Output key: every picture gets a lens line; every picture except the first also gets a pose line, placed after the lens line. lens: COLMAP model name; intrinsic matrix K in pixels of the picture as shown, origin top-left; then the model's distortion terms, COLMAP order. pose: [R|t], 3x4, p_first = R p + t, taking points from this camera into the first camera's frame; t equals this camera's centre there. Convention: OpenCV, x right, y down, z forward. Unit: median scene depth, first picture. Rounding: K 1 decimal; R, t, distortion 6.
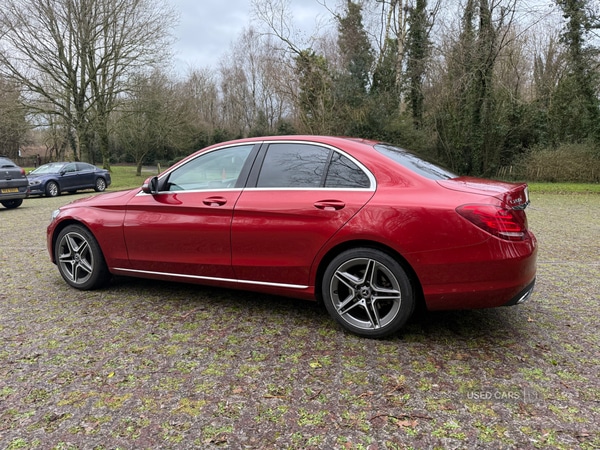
lens RADIAL K [[422.9, 0, 297.5], [0, 422.9, 224.3], [0, 0, 1]] dist [0.041292, -0.047165]
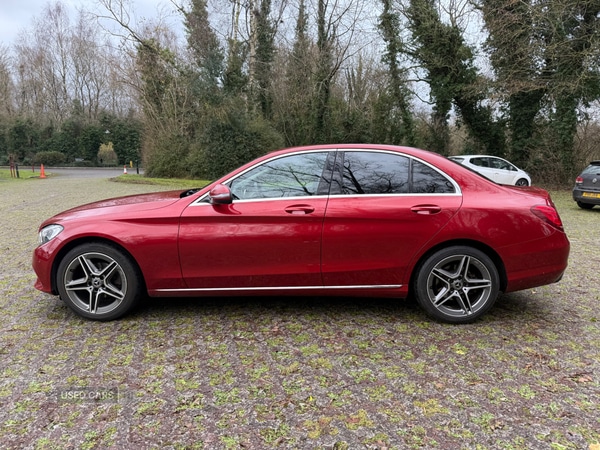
lens RADIAL K [[422.9, 0, 300.0], [0, 422.9, 225.0], [0, 0, 1]] dist [0.041446, -0.047130]
pose [[0.912153, -0.050147, 0.406770, -0.540197], [0.047346, 0.998735, 0.016956, -0.031428], [-0.407106, 0.003792, 0.913373, 0.095776]]
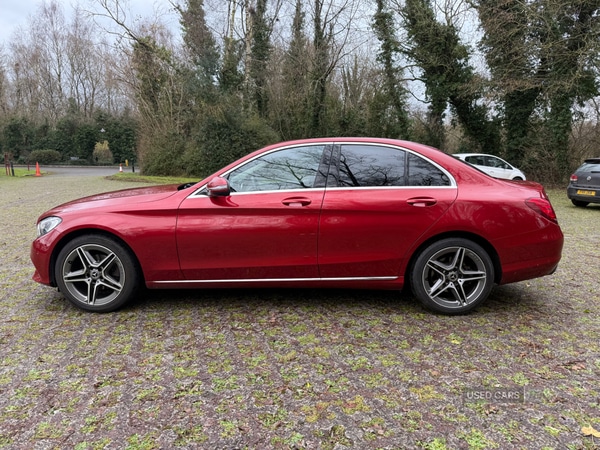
lens RADIAL K [[422.9, 0, 297.5], [0, 422.9, 224.3], [0, 0, 1]] dist [0.041292, -0.047165]
pose [[0.910371, -0.049313, 0.410845, -0.546796], [0.046359, 0.998777, 0.017156, -0.016598], [-0.411188, 0.003428, 0.911544, 0.089736]]
